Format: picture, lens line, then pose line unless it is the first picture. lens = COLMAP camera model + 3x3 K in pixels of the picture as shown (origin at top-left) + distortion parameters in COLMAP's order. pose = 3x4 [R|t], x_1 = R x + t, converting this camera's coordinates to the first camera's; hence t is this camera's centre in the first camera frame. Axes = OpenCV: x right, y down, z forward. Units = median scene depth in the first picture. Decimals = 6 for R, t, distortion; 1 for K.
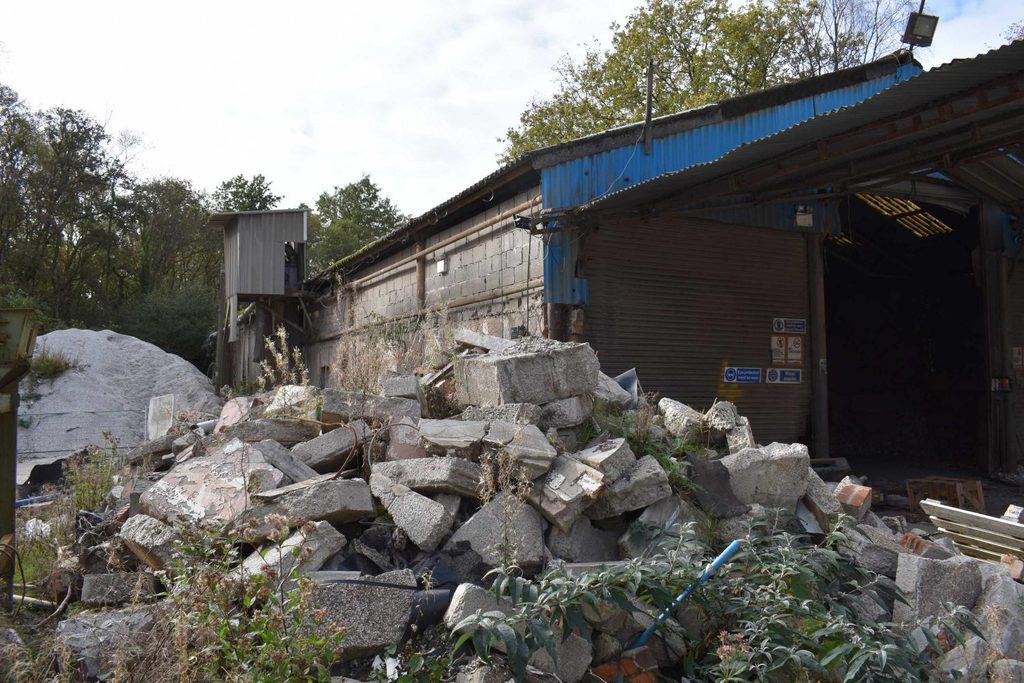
lens RADIAL K [[878.2, 0, 526.4], [0, 878.2, 340.3], [0, 0, 1]] dist [-0.092250, 0.009009]
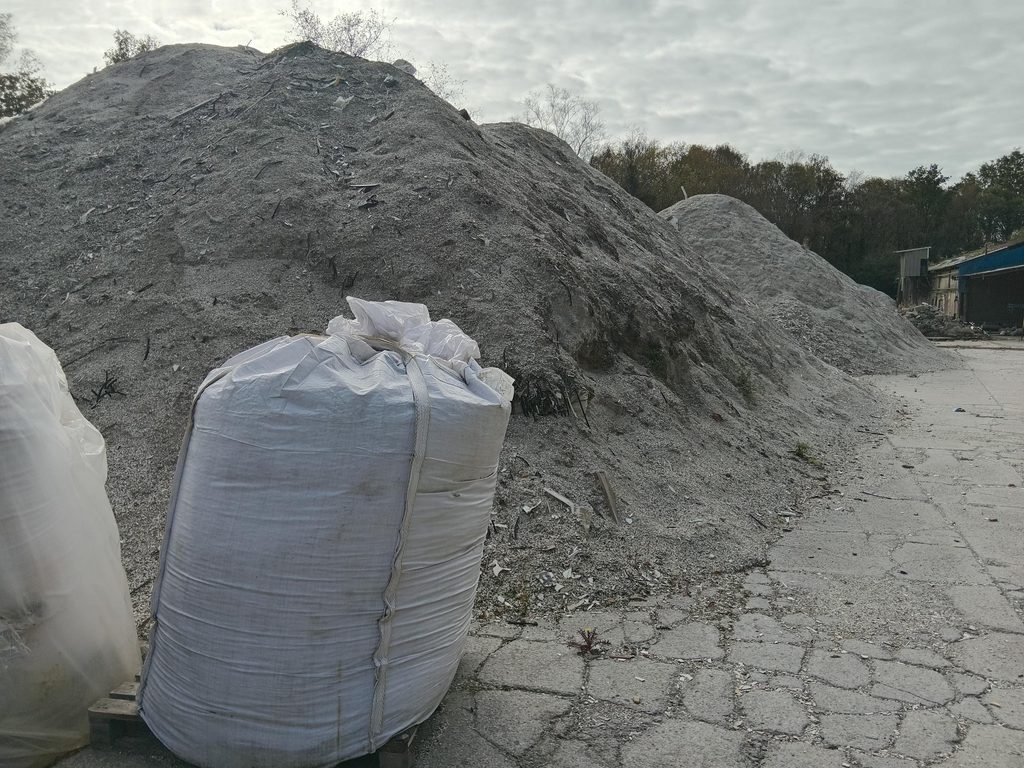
lens RADIAL K [[787.3, 0, 512.0], [0, 787.3, 384.0], [0, 0, 1]] dist [0.109914, -0.185661]
pose [[0.696788, 0.075034, -0.713342, 0.283667], [0.042354, 0.988474, 0.145346, -0.052318], [0.716026, -0.131488, 0.685579, -0.754570]]
